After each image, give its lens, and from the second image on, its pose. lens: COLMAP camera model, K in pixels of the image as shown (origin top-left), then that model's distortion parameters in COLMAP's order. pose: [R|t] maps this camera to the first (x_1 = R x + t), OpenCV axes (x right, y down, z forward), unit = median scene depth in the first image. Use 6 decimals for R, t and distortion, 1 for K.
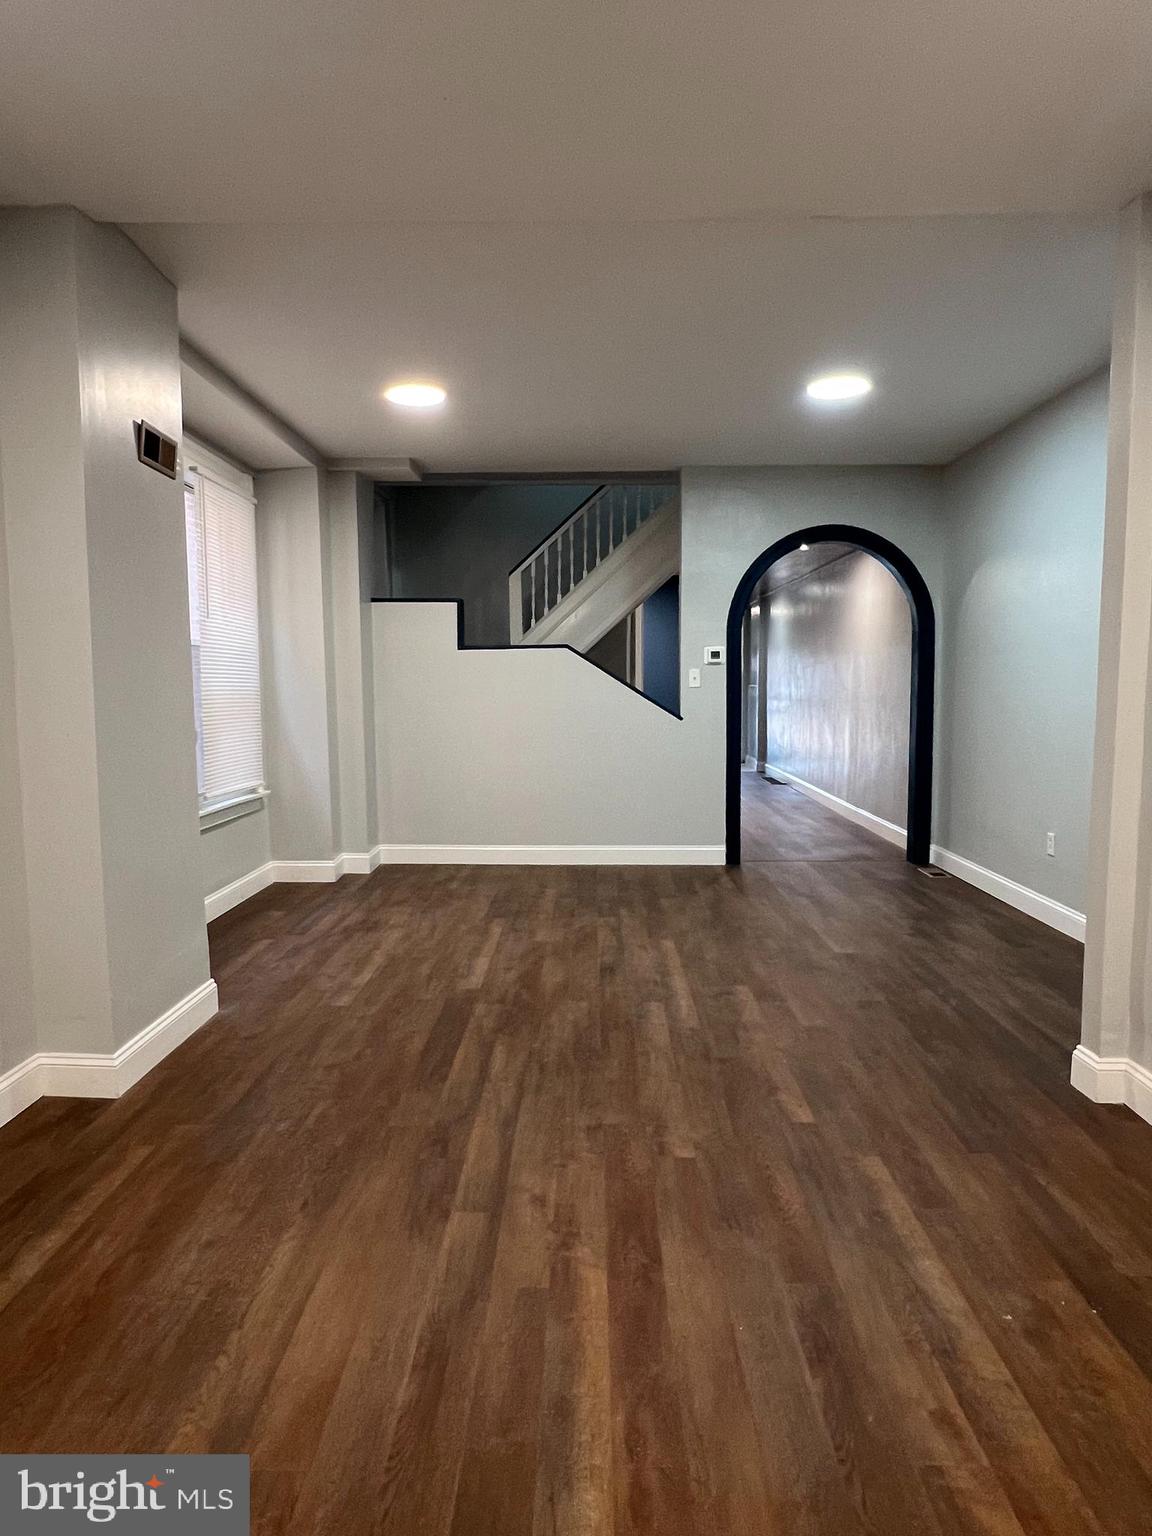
lens RADIAL K [[942.9, 0, 575.4], [0, 942.9, 770.1], [0, 0, 1]] dist [-0.000583, -0.003584]
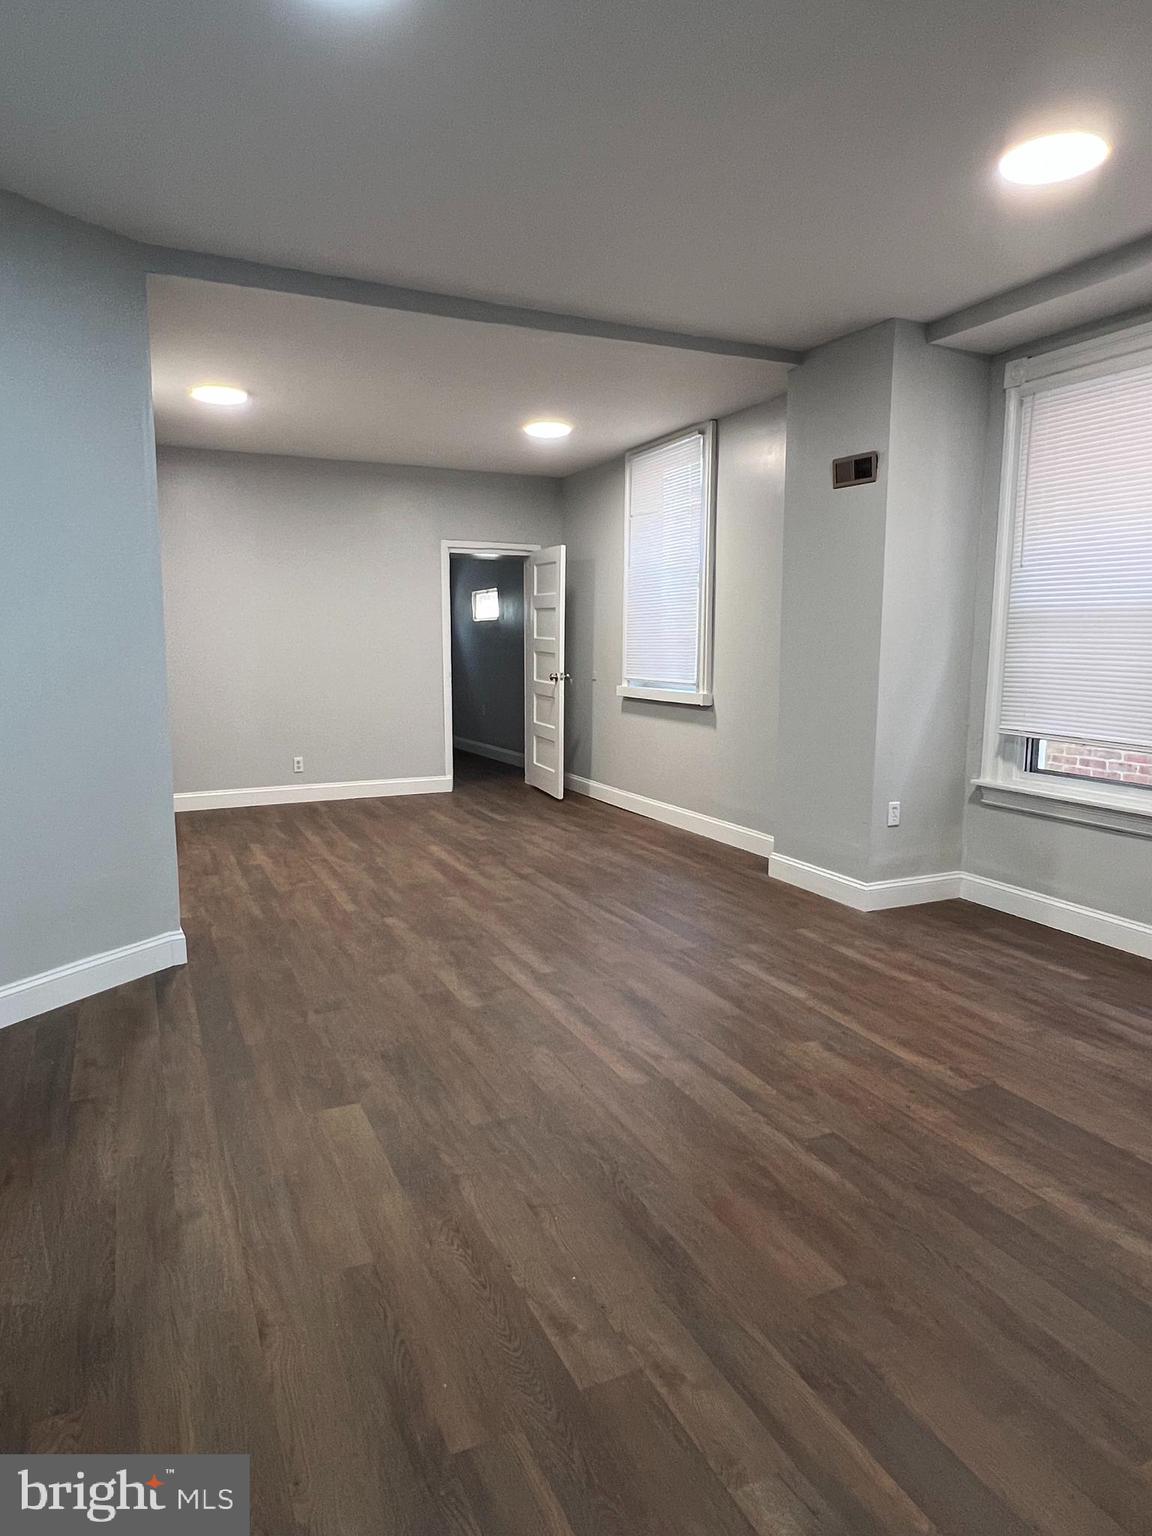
lens RADIAL K [[942.9, 0, 566.1], [0, 942.9, 778.8], [0, 0, 1]] dist [-0.000583, -0.003584]
pose [[-0.899065, 0.068816, -0.432374, 0.506398], [-0.039366, 0.970864, 0.236377, -0.193081], [0.436042, 0.229539, -0.870160, 1.924549]]
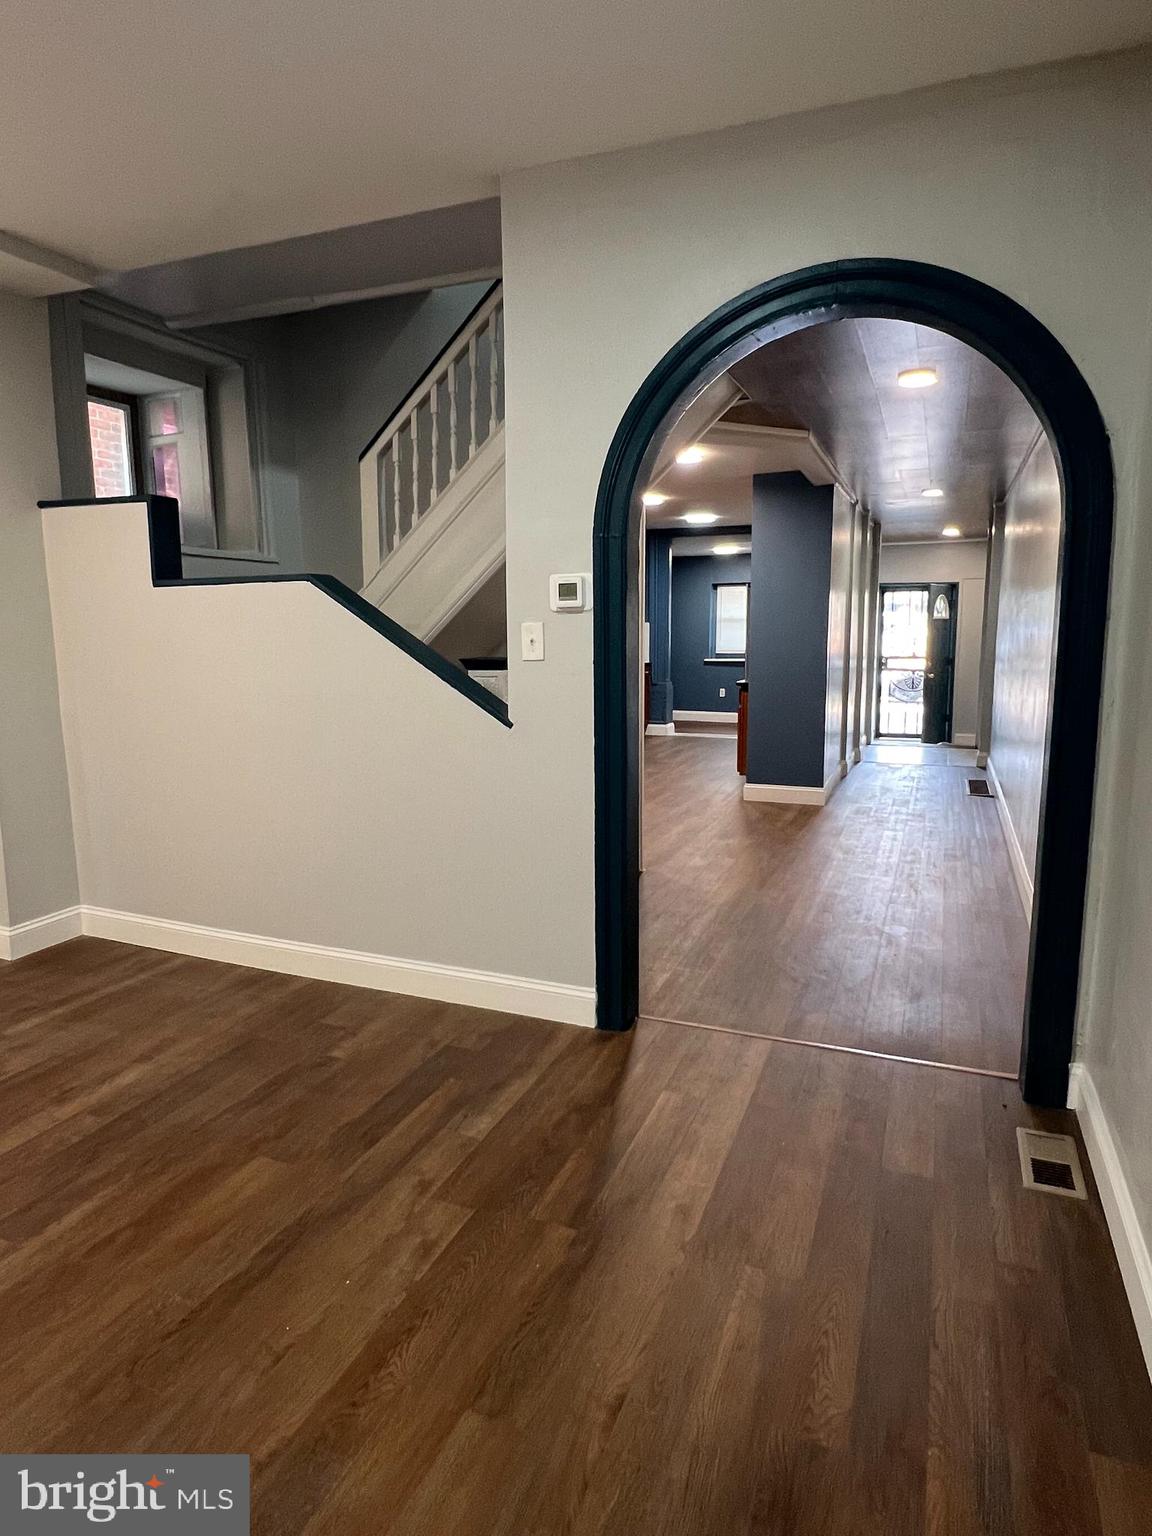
lens RADIAL K [[907.5, 0, 570.4], [0, 907.5, 761.3], [0, 0, 1]] dist [-0.003572, -0.000677]
pose [[0.931610, 0.057125, -0.358942, 0.576092], [-0.035946, 0.997211, 0.065410, -0.124715], [0.361677, -0.048034, 0.931065, 1.064199]]
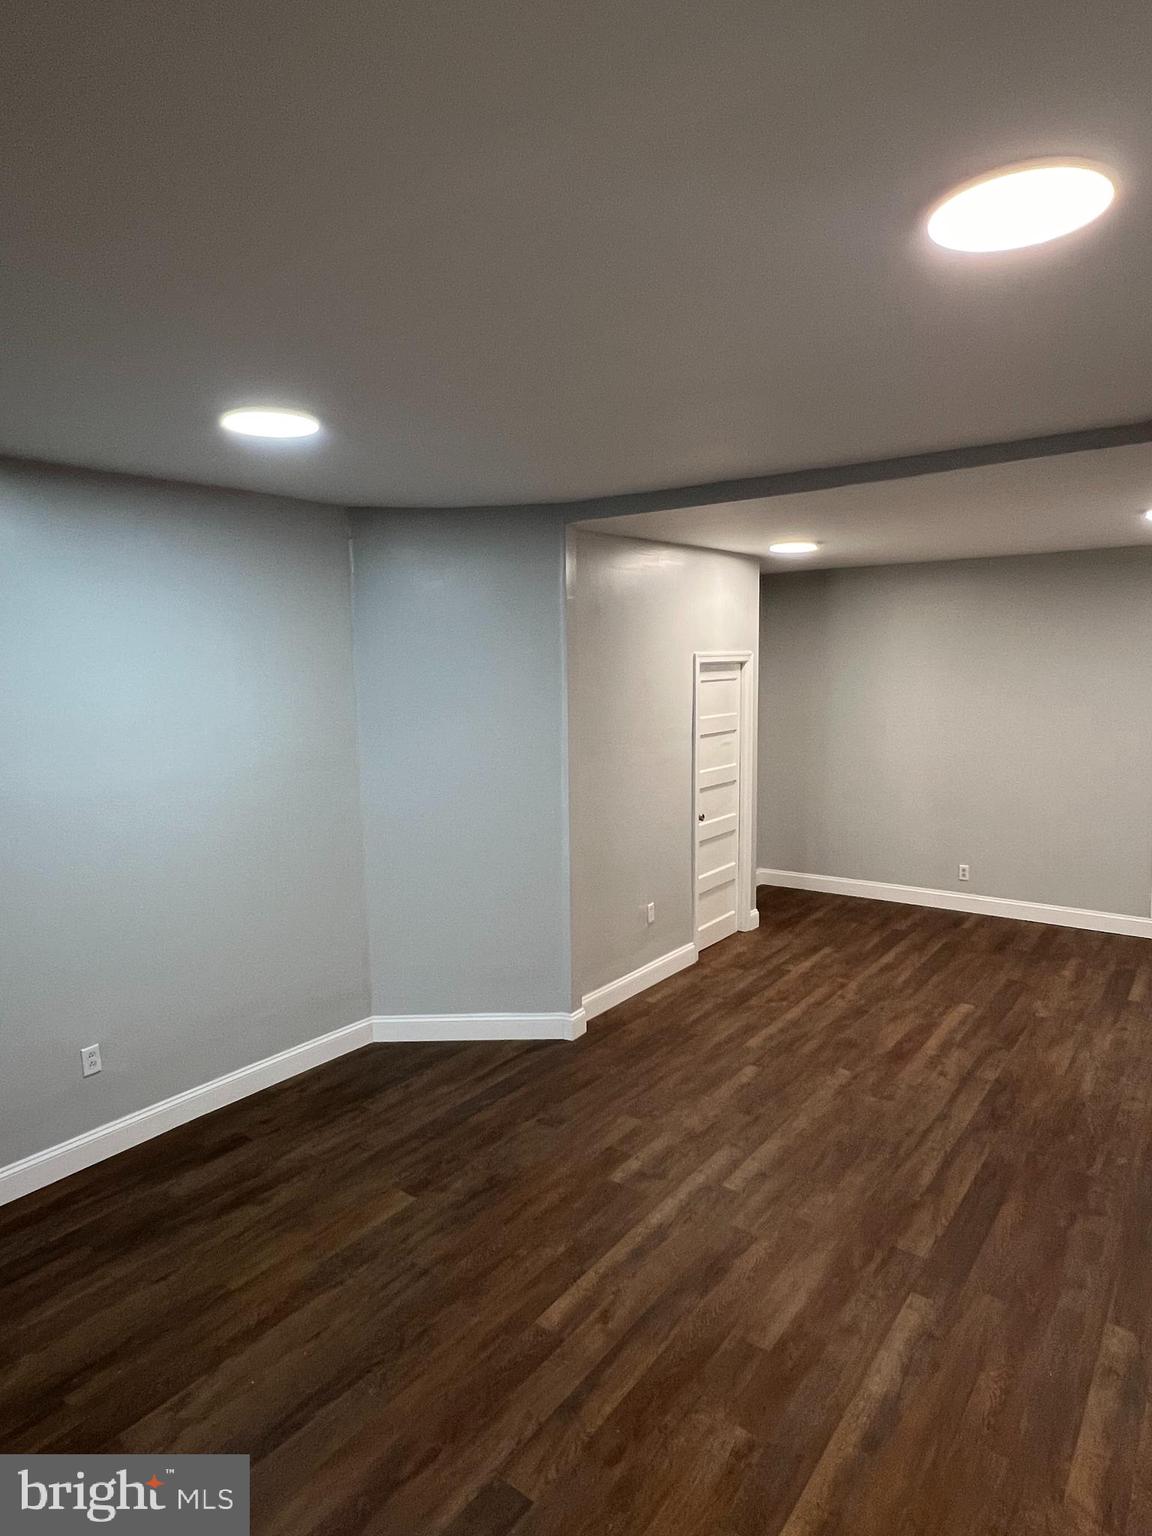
lens RADIAL K [[907.5, 0, 564.8], [0, 907.5, 759.0], [0, 0, 1]] dist [-0.003572, -0.000677]
pose [[-0.802790, -0.044735, 0.594581, -0.319015], [0.080858, 0.979802, 0.182891, -0.367754], [-0.590753, 0.194900, -0.782959, 1.817075]]
